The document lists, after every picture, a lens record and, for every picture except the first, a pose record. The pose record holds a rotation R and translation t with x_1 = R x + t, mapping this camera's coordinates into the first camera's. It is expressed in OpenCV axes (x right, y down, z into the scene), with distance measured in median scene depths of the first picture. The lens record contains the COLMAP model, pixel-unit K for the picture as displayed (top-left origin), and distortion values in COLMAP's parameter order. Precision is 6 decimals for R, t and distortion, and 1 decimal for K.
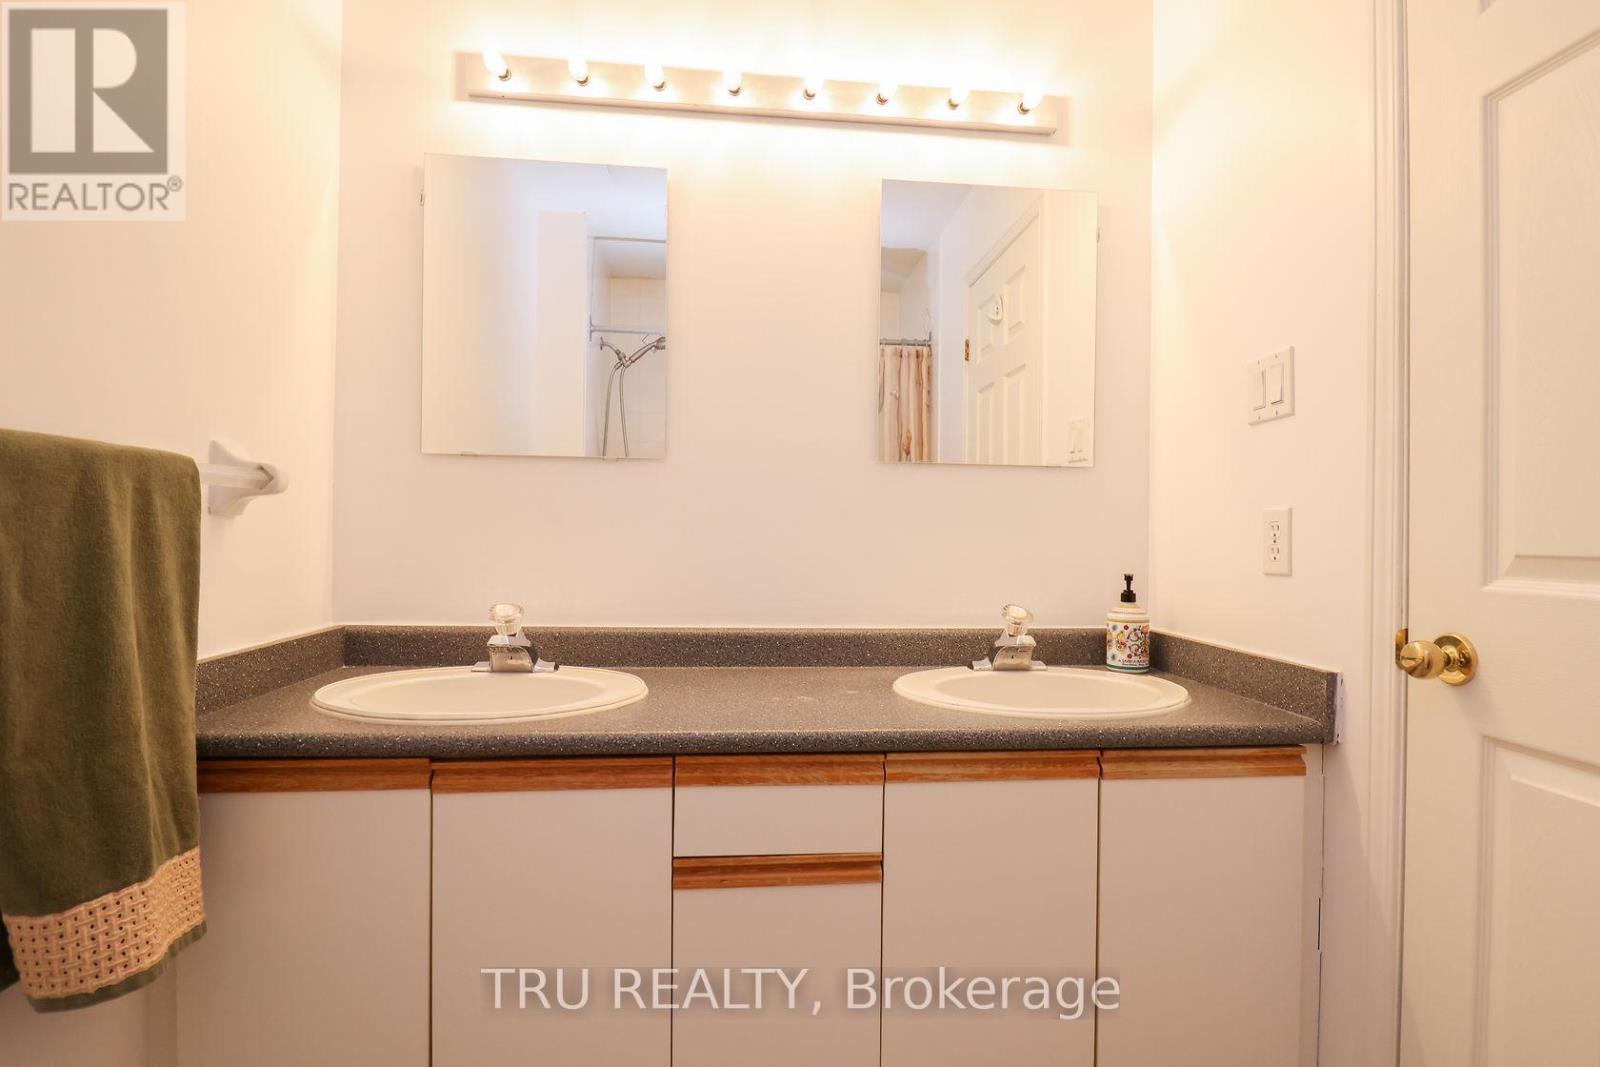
lens RADIAL K [[759.3, 0, 818.4], [0, 759.3, 535.8], [0, 0, 1]] dist [0.002480, -0.016997]
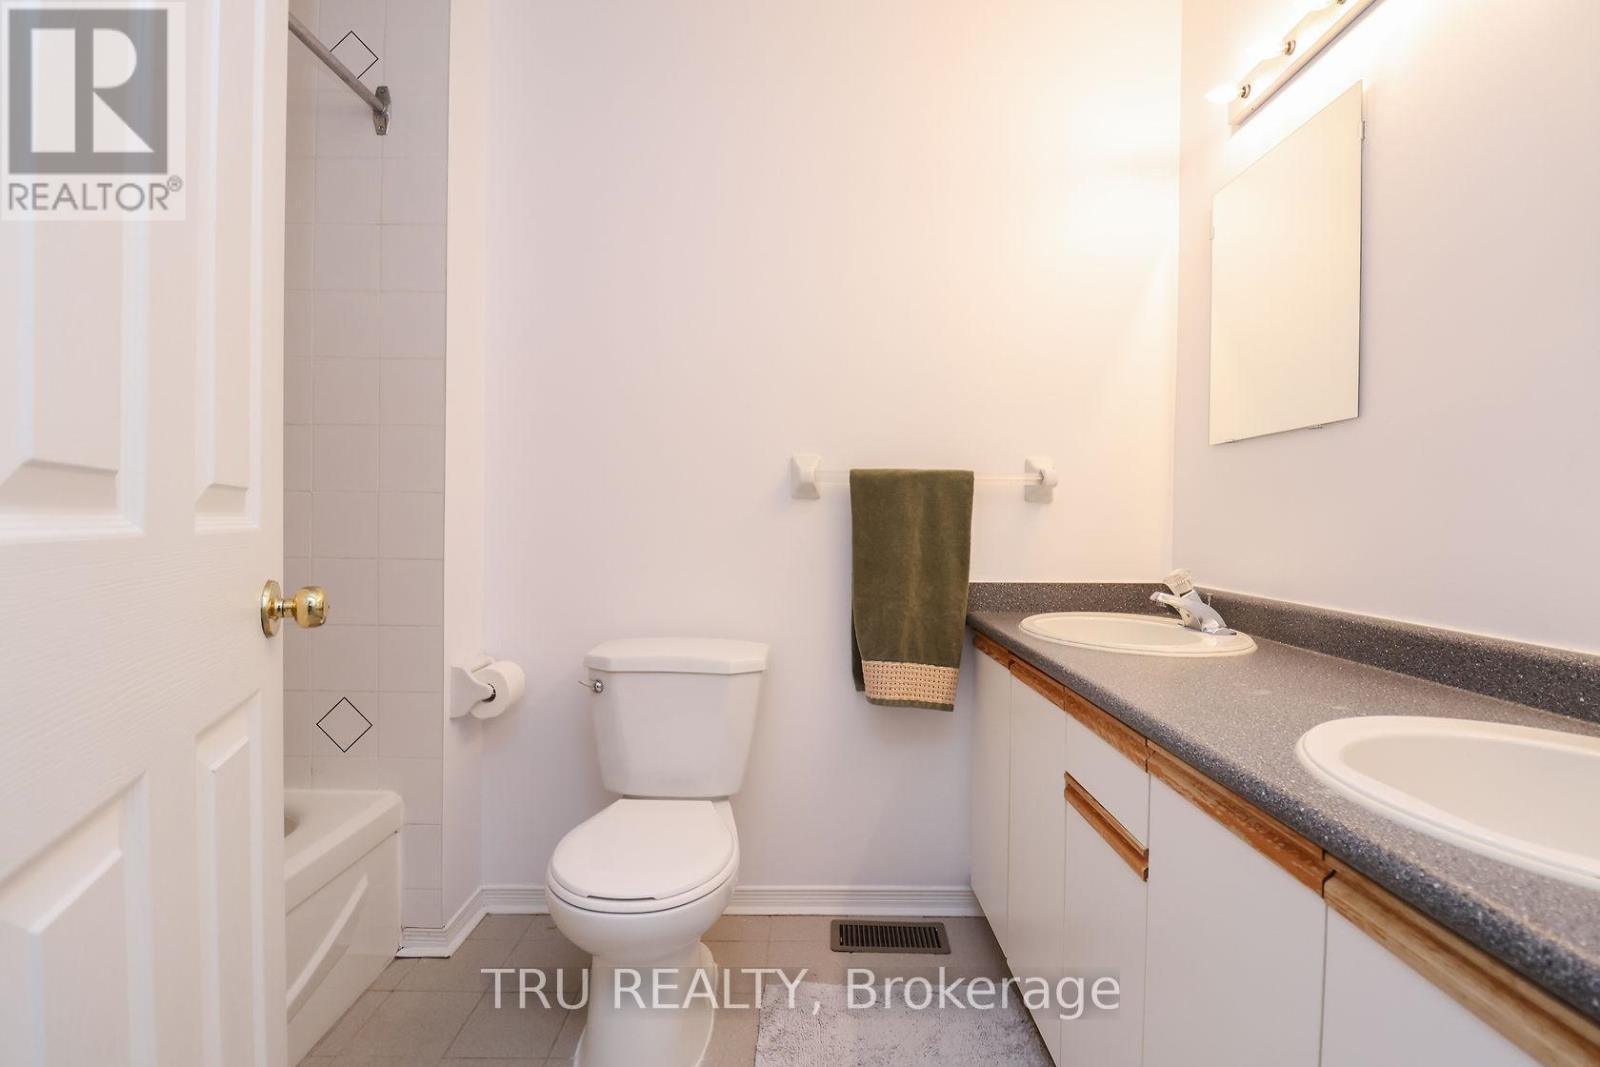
lens RADIAL K [[743.1, 0, 820.3], [0, 743.1, 534.0], [0, 0, 1]] dist [-0.001775, -0.013527]
pose [[-0.083975, 0.001435, -0.996467, 0.952898], [-0.007124, 0.999973, 0.002040, 0.047576], [0.996442, 0.007270, -0.083963, 0.667630]]
